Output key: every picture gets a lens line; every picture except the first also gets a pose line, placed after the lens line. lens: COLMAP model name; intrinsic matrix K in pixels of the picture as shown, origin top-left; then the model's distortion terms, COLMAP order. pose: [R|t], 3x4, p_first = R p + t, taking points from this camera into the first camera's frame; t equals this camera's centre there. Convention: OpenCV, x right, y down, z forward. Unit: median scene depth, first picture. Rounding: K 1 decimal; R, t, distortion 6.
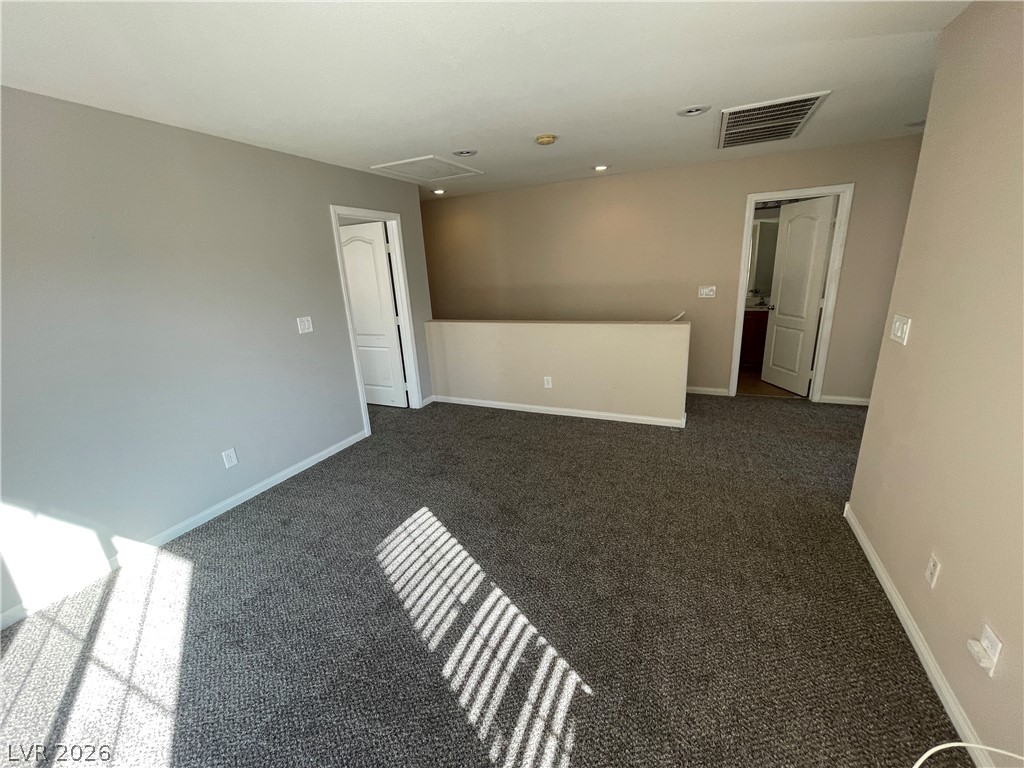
lens RADIAL K [[413.1, 0, 513.2], [0, 413.1, 384.8], [0, 0, 1]] dist [-0.004796, 0.001003]
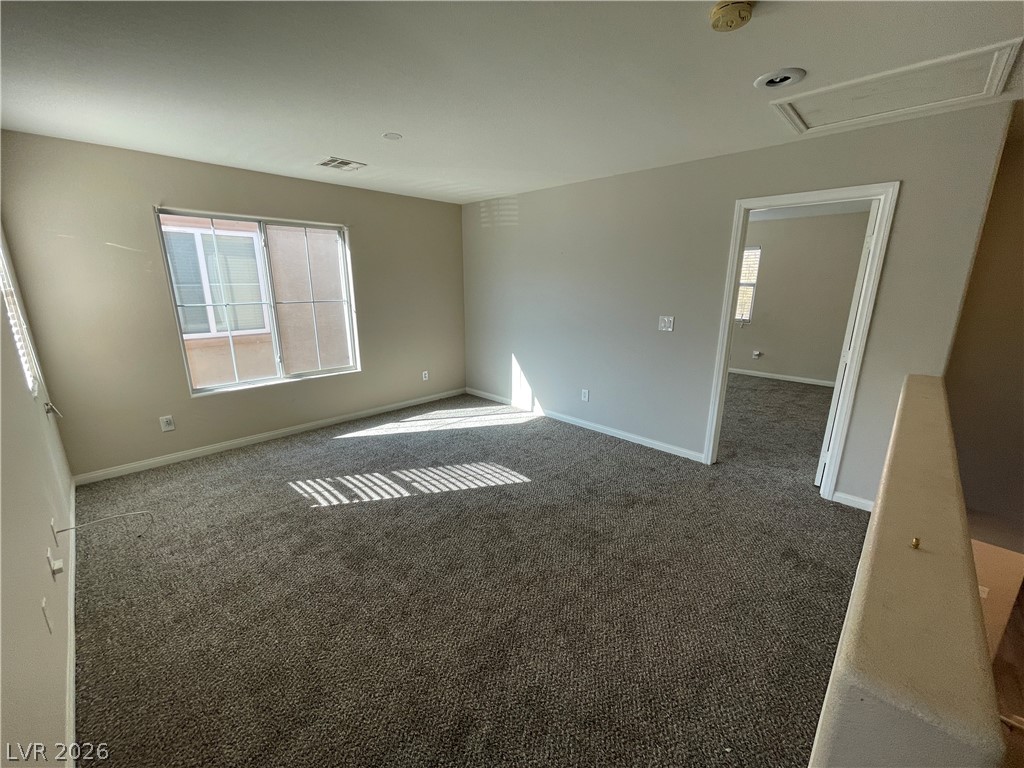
lens RADIAL K [[413.1, 0, 513.2], [0, 413.1, 384.8], [0, 0, 1]] dist [-0.004796, 0.001003]
pose [[-0.339130, 0.276453, -0.899202, 1.074200], [-0.253966, 0.893451, 0.370467, -0.501285], [0.905810, 0.354004, -0.232787, 1.586854]]
